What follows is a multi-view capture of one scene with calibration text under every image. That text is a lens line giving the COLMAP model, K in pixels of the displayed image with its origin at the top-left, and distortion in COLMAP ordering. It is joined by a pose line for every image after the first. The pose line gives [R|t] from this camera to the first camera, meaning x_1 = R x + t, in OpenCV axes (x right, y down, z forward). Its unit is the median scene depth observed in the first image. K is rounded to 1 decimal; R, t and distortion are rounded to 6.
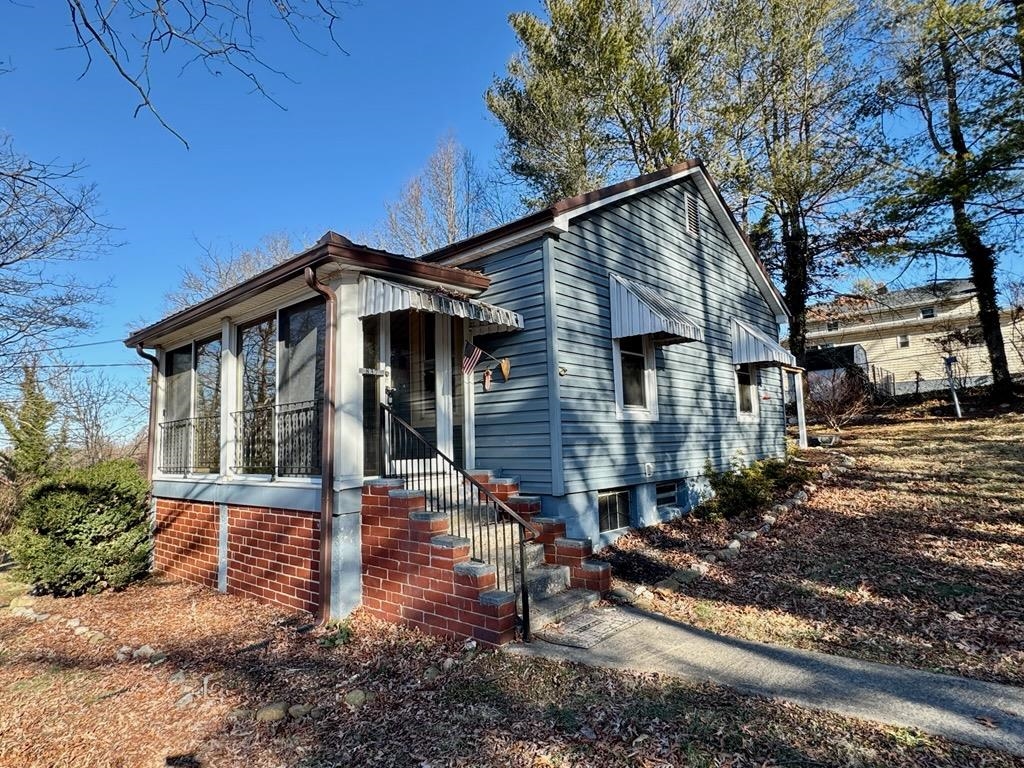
lens RADIAL K [[596.0, 0, 515.9], [0, 596.0, 376.1], [0, 0, 1]] dist [-0.000449, -0.002574]
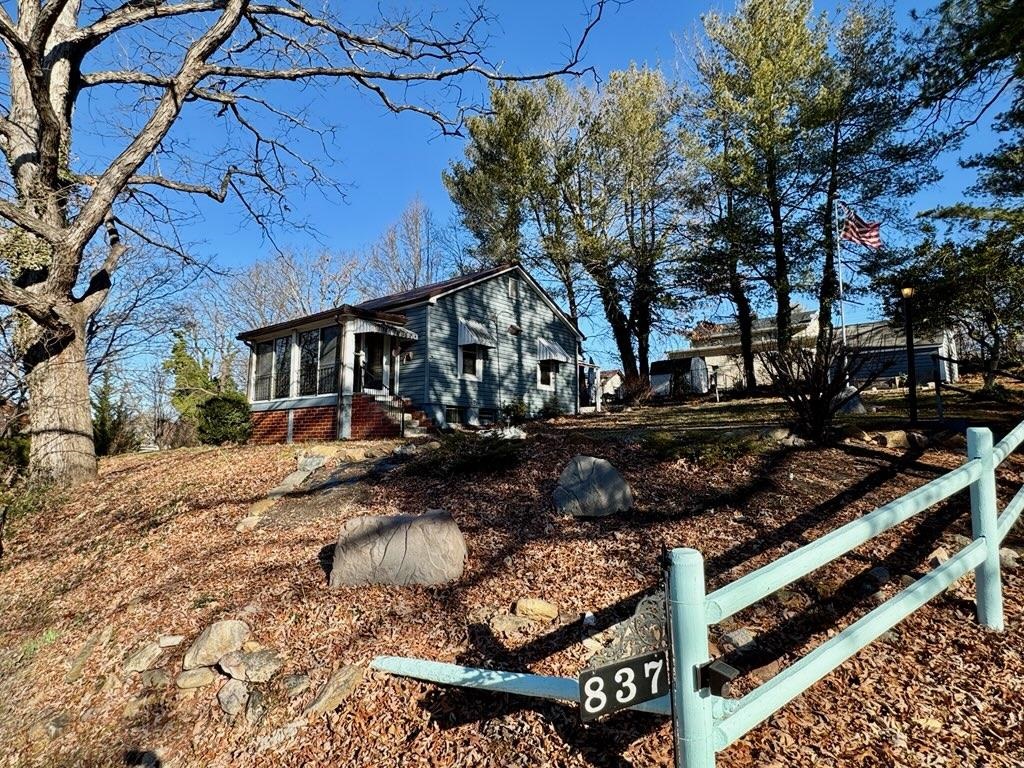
lens RADIAL K [[596.0, 0, 521.6], [0, 596.0, 381.1], [0, 0, 1]] dist [-0.000449, -0.002574]
pose [[0.998392, 0.039078, 0.041059, 0.333500], [-0.039182, 0.999231, 0.001721, 0.069247], [-0.040960, -0.003327, 0.999155, -1.464788]]
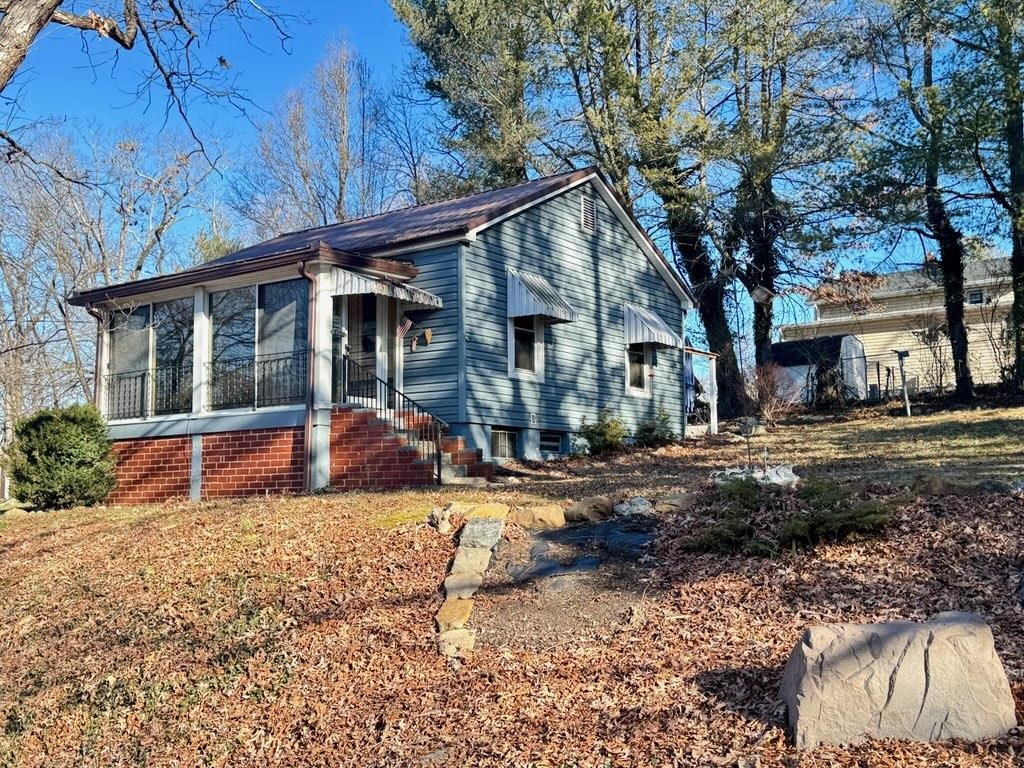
lens RADIAL K [[1090.1, 0, 538.5], [0, 1090.1, 377.0], [0, 0, 1]] dist [0.091208, 0.000000]
pose [[0.992260, 0.036296, 0.118751, -0.057352], [-0.036317, 0.999338, -0.001995, 0.075531], [-0.118745, -0.002333, 0.992922, -1.480829]]
